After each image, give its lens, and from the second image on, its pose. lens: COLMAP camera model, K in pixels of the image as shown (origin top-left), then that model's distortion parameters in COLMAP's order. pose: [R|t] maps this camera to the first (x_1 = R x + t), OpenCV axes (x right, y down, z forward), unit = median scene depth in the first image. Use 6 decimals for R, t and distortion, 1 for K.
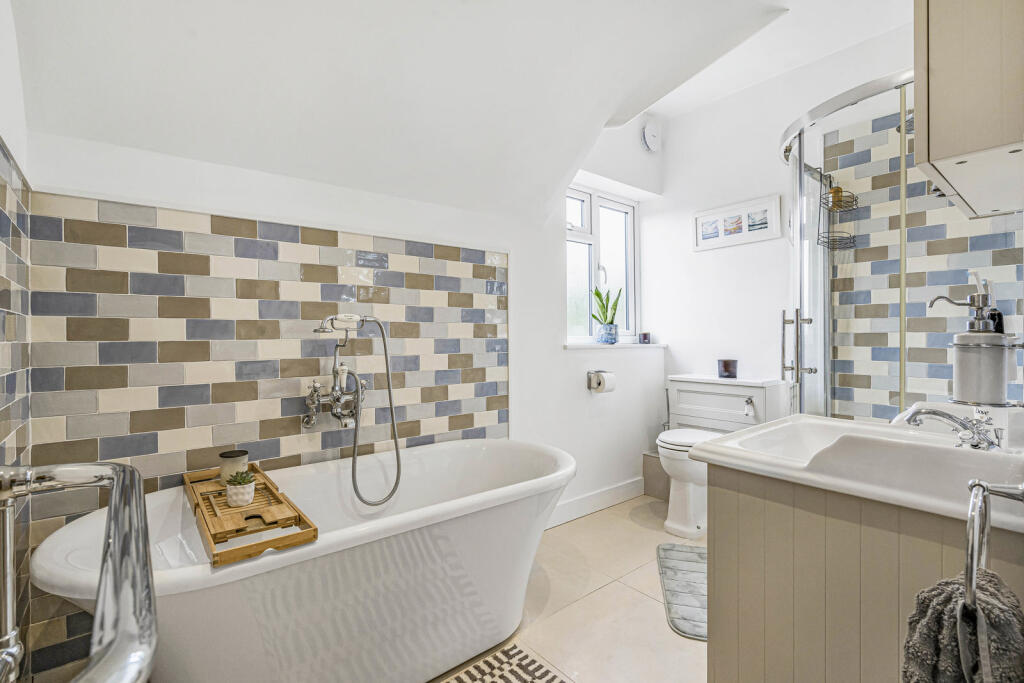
lens RADIAL K [[467.3, 0, 510.8], [0, 467.3, 336.0], [0, 0, 1]] dist [-0.000887, 0.001775]
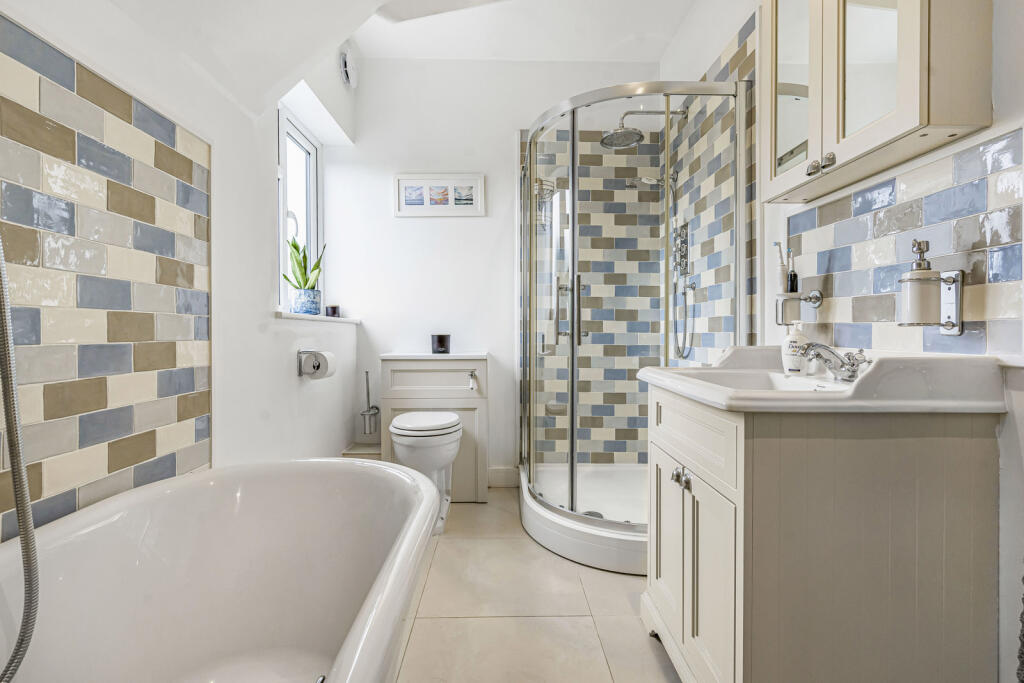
lens RADIAL K [[467.3, 0, 513.0], [0, 467.3, 328.4], [0, 0, 1]] dist [-0.000887, 0.001775]
pose [[0.615700, 0.007981, 0.787941, -0.269012], [-0.003571, 0.999967, -0.007338, 0.062163], [-0.787973, 0.001704, 0.615708, 0.412679]]
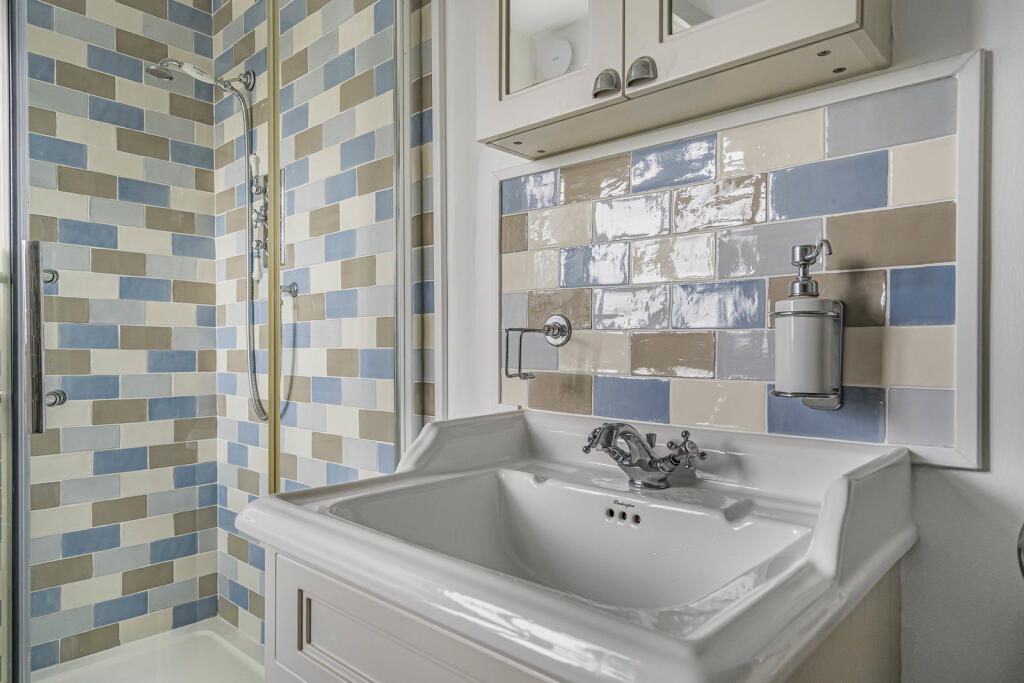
lens RADIAL K [[630.5, 0, 508.2], [0, 630.5, 353.5], [0, 0, 1]] dist [0.017379, -0.010561]
pose [[-0.138098, -0.008408, 0.990383, 0.031853], [-0.000659, 0.999965, 0.008397, 0.026826], [-0.990418, 0.000507, -0.138098, 0.600993]]
